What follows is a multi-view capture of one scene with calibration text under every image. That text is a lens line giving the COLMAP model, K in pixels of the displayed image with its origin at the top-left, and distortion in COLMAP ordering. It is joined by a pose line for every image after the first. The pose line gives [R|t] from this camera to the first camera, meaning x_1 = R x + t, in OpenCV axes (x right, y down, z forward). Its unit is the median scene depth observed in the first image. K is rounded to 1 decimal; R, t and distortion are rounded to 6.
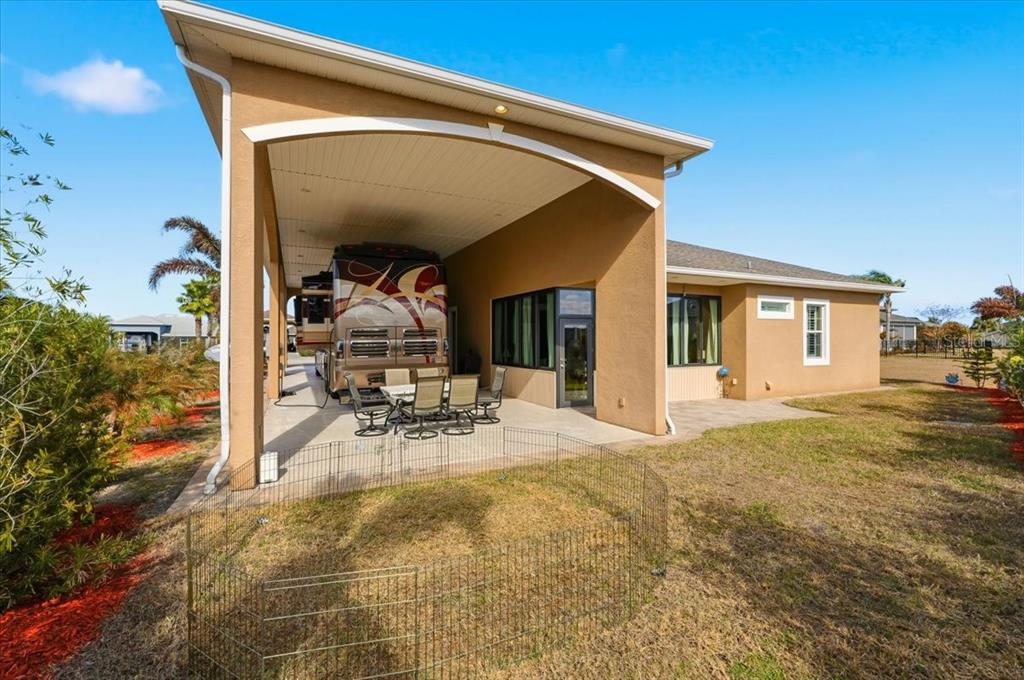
lens RADIAL K [[437.8, 0, 514.9], [0, 437.8, 340.9], [0, 0, 1]] dist [-0.002486, 0.000591]
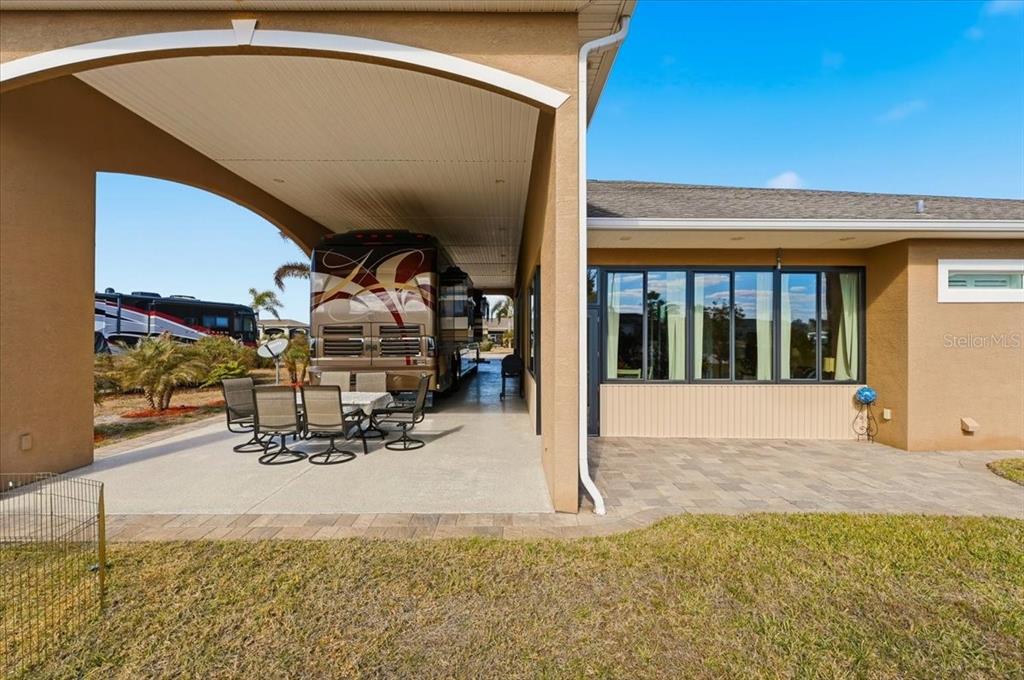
lens RADIAL K [[437.8, 0, 511.6], [0, 437.8, 334.9], [0, 0, 1]] dist [-0.002486, 0.000591]
pose [[0.904553, 0.002665, -0.426353, 0.345158], [-0.006255, 0.999956, -0.007020, -0.003576], [0.426315, 0.009017, 0.904530, 0.316243]]
